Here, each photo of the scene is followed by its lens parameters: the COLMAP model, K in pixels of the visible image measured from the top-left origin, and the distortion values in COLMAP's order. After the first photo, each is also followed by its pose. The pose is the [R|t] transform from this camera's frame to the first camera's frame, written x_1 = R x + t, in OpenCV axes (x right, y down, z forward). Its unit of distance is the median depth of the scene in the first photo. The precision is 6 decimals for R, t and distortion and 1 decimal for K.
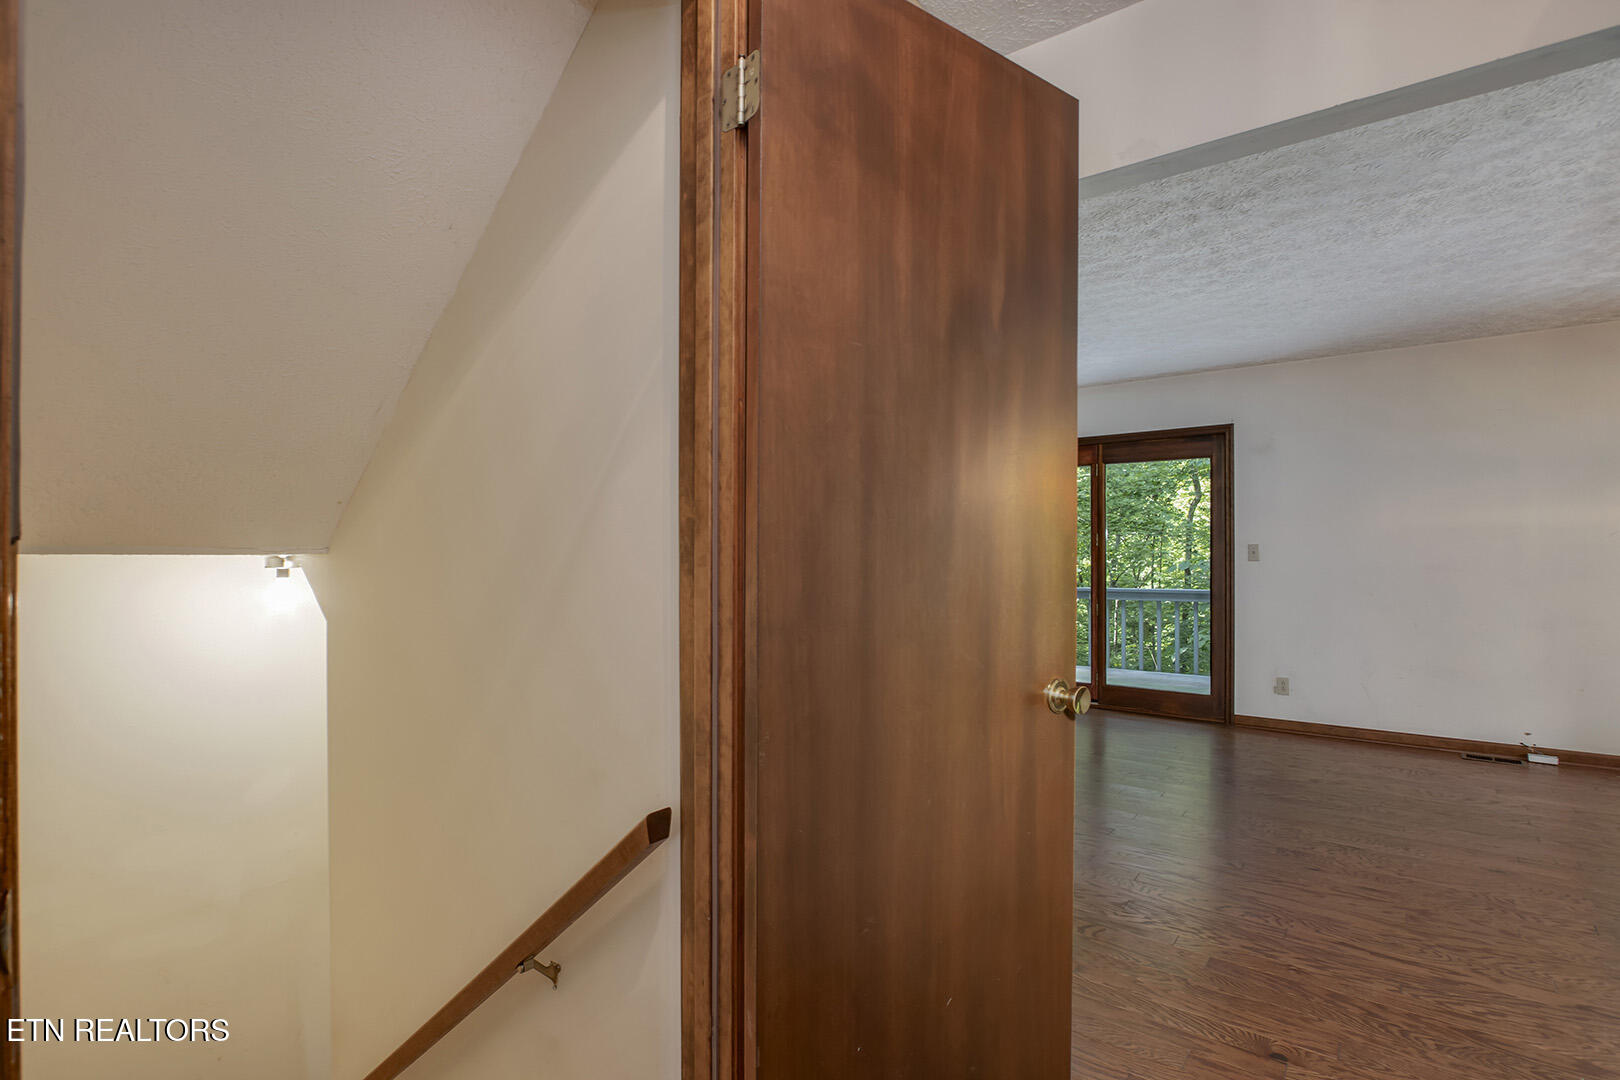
lens RADIAL K [[773.0, 0, 813.2], [0, 773.0, 550.7], [0, 0, 1]] dist [-0.022023, 0.001642]
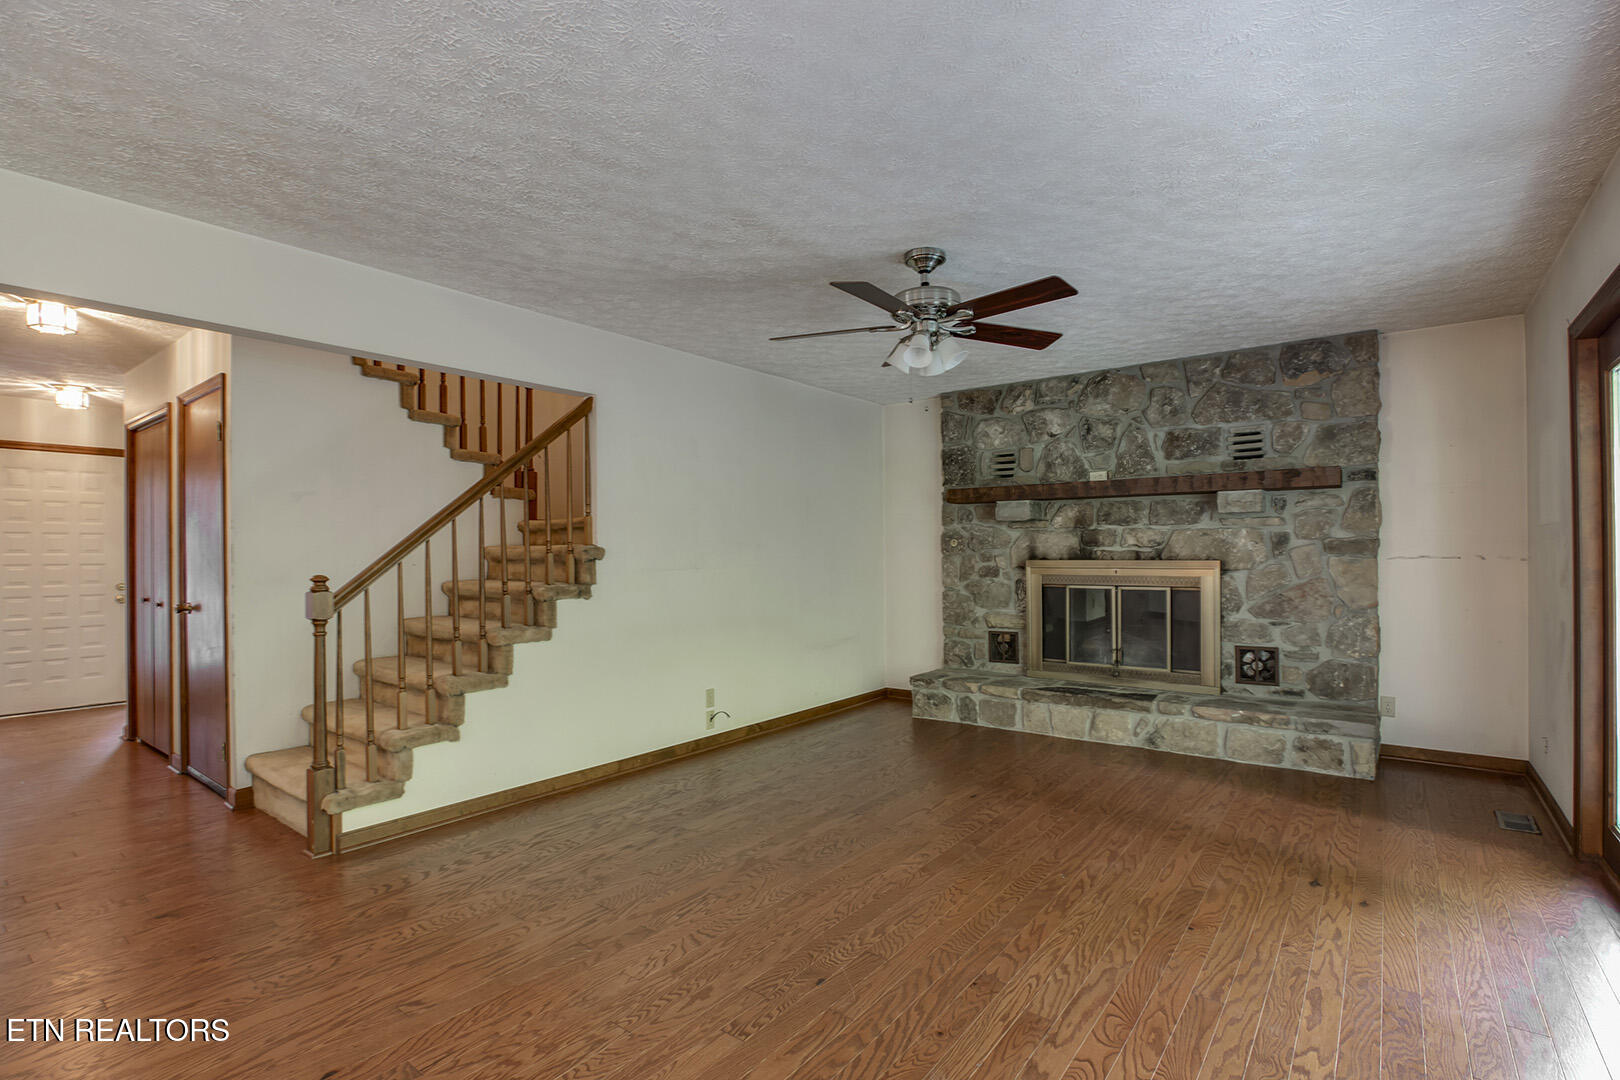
lens RADIAL K [[760.6, 0, 811.0], [0, 760.6, 554.4], [0, 0, 1]] dist [-0.026239, 0.005785]
pose [[0.001372, -0.002171, -0.999997, 0.709785], [0.010885, 0.999938, -0.002156, -0.001451], [0.999940, -0.010882, 0.001396, 0.782247]]
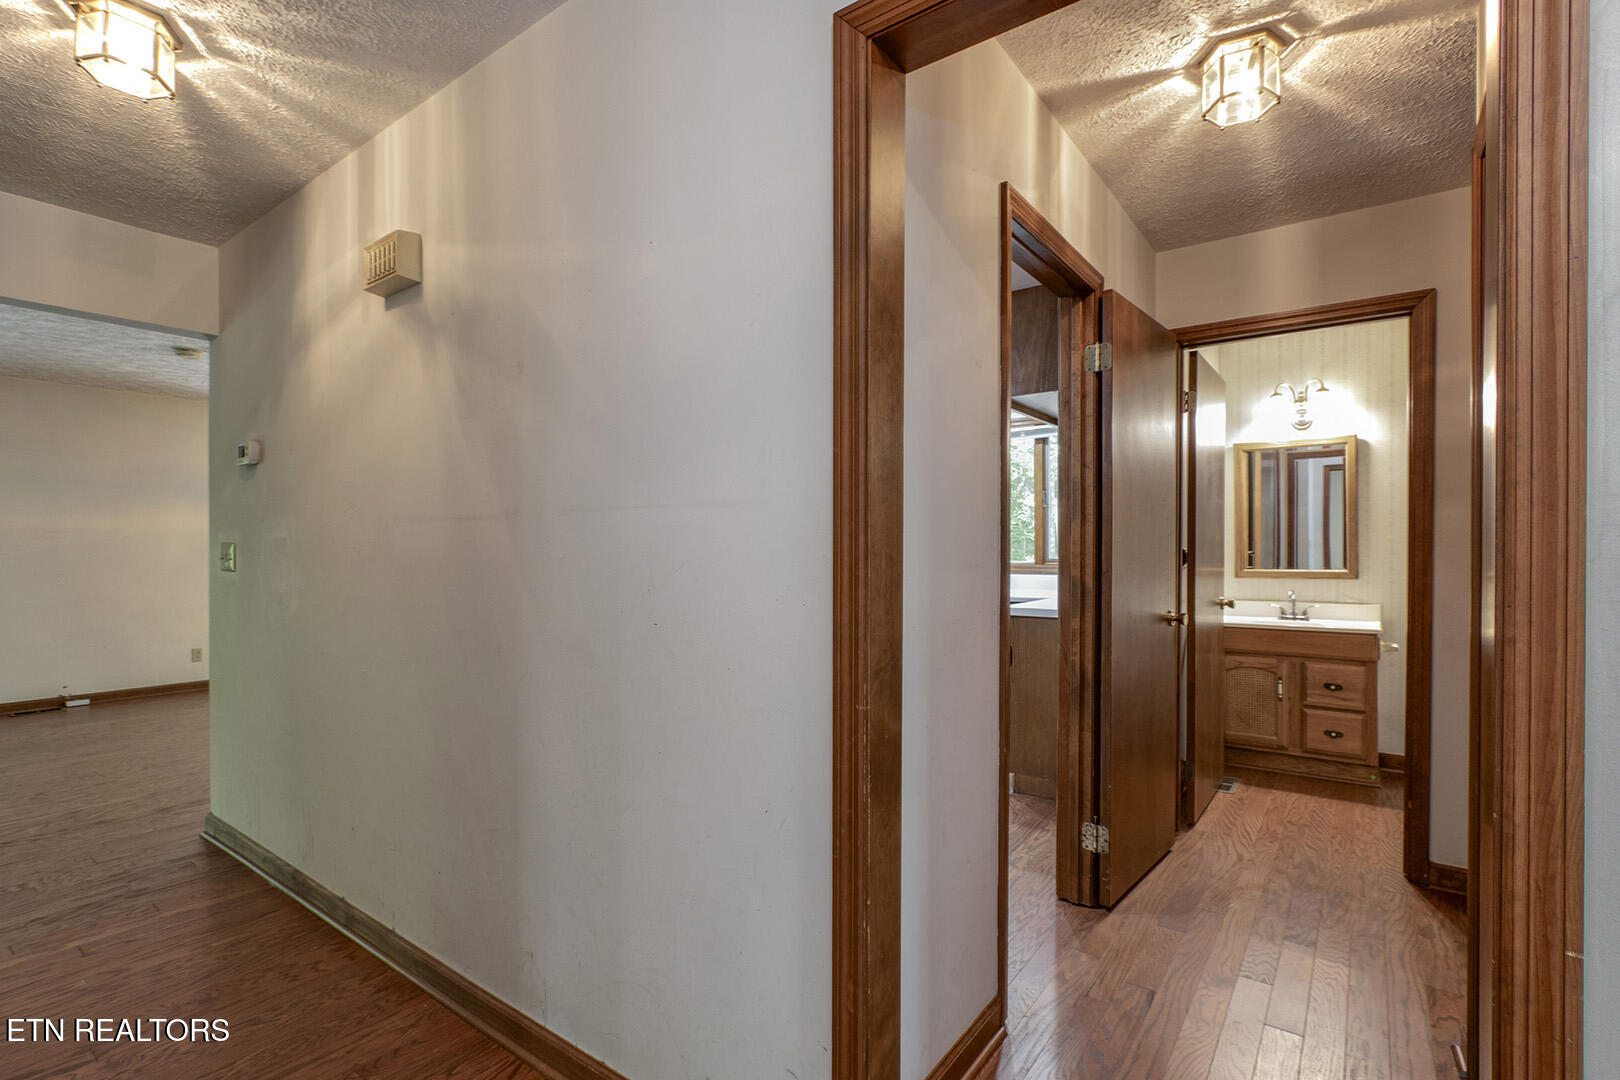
lens RADIAL K [[760.4, 0, 813.3], [0, 760.4, 551.9], [0, 0, 1]] dist [-0.003296, 0.002041]
pose [[-0.020540, -0.009158, 0.999747, -0.346867], [-0.001183, 0.999958, 0.009136, -0.006569], [-0.999788, -0.000995, -0.020550, -0.236676]]
